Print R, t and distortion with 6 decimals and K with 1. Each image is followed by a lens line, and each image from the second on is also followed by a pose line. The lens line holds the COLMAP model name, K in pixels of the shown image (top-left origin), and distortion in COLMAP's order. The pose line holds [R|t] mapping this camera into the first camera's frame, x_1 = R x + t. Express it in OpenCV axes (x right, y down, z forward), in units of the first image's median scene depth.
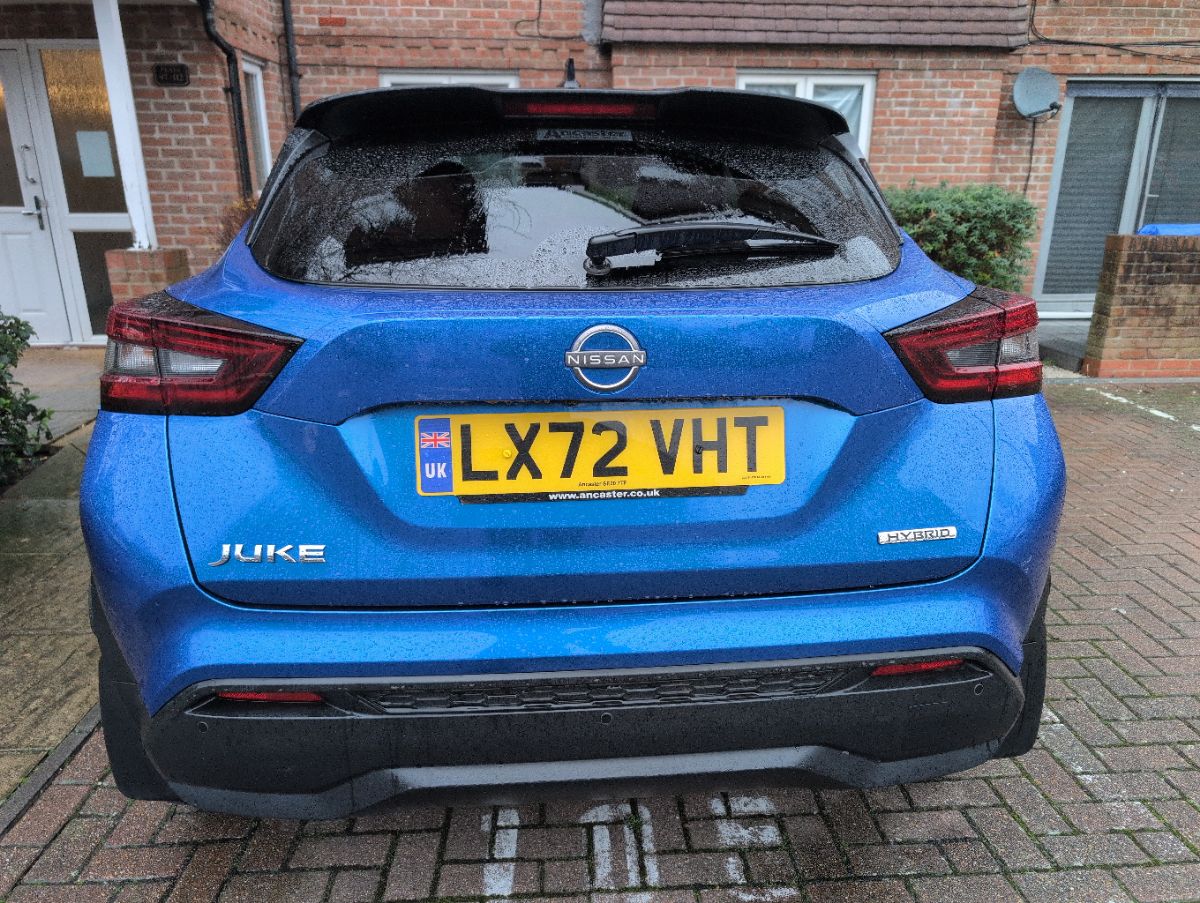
lens RADIAL K [[970.1, 0, 618.9], [0, 970.1, 530.1], [0, 0, 1]] dist [0.032851, -0.030955]
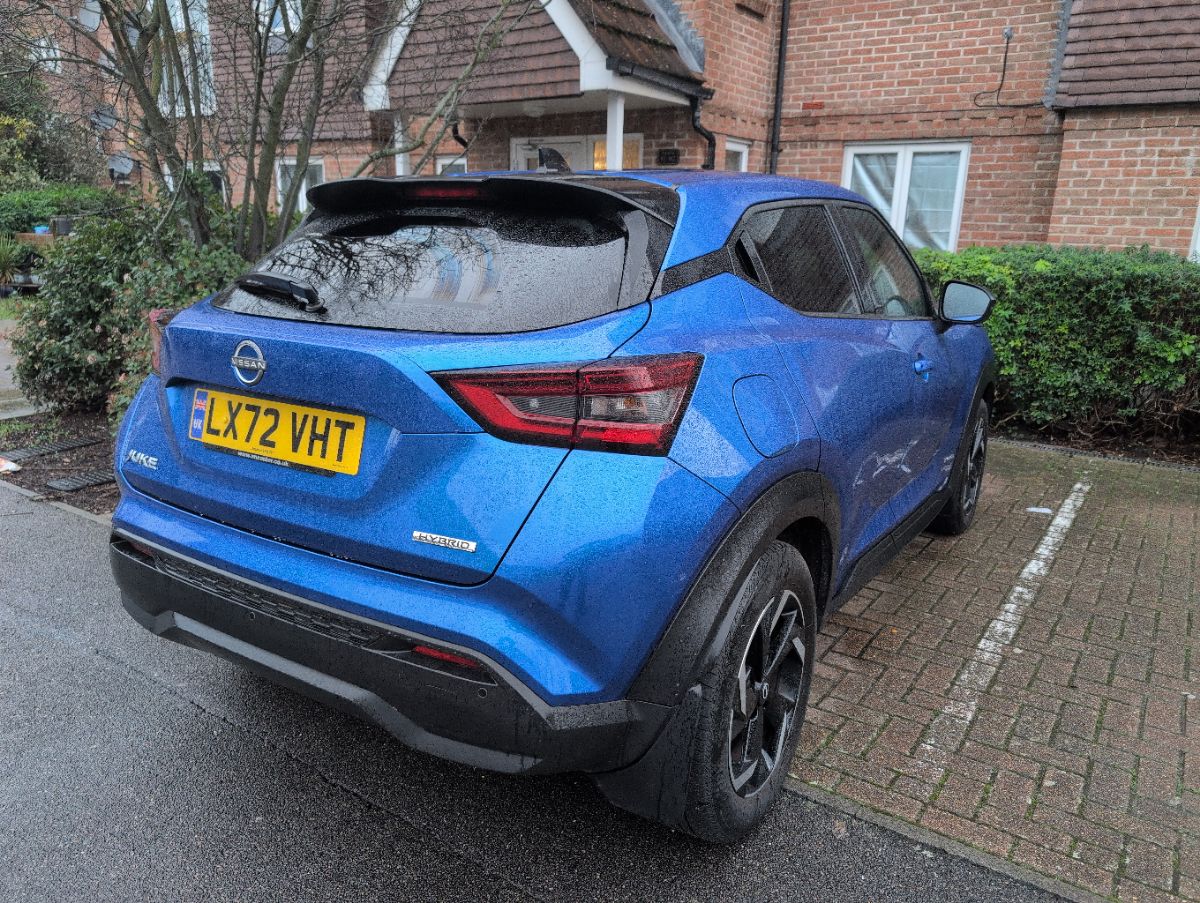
lens RADIAL K [[903.1, 0, 600.0], [0, 903.1, 451.5], [0, 0, 1]] dist [0.021760, -0.031787]
pose [[0.785813, 0.166014, -0.595766, 0.227972], [-0.227709, 0.973293, -0.029133, -0.023518], [0.575019, 0.158554, 0.802629, 0.041103]]
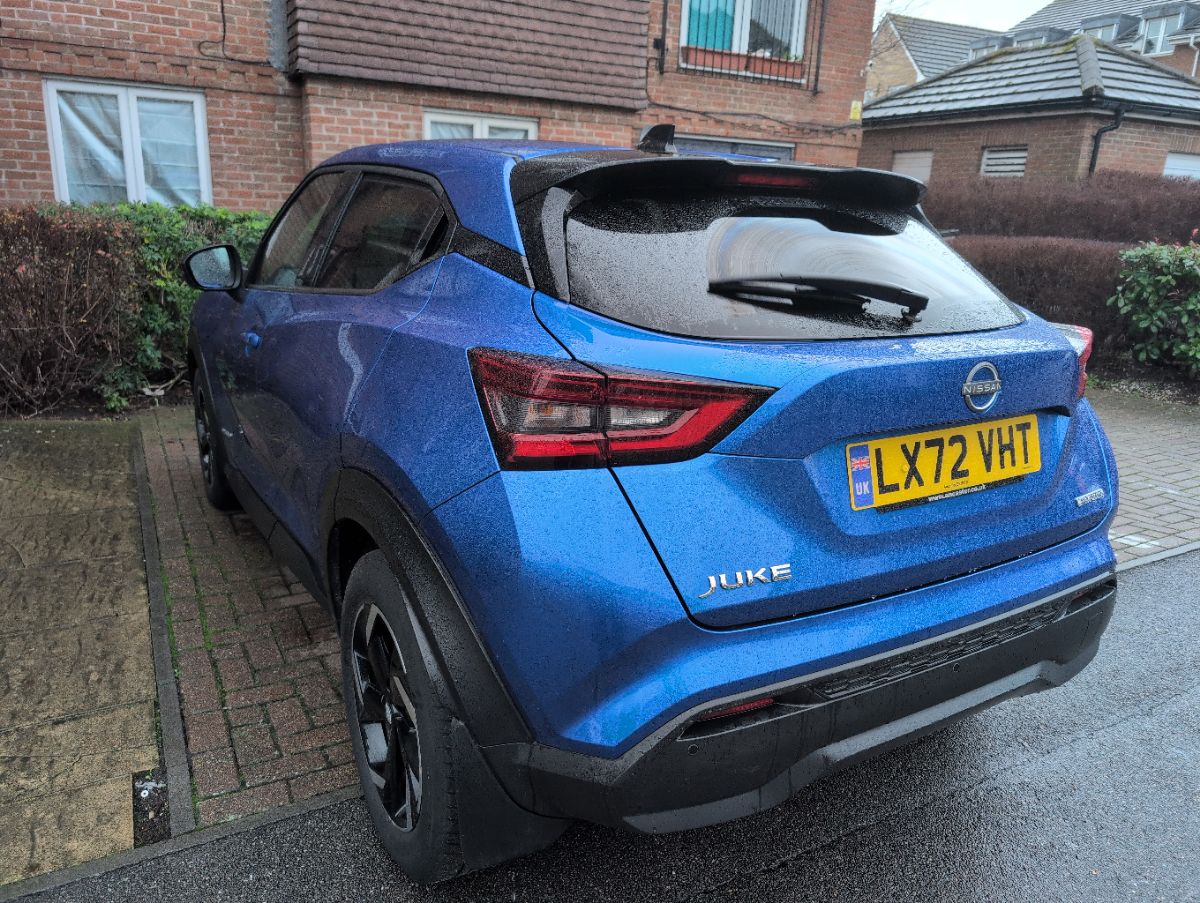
lens RADIAL K [[878.3, 0, 600.0], [0, 878.3, 451.5], [0, 0, 1]] dist [0.077883, -0.064648]
pose [[0.894356, -0.093133, 0.437554, -0.183665], [0.120242, 0.992141, -0.034599, -0.020731], [-0.430893, 0.083556, 0.898526, 0.028420]]
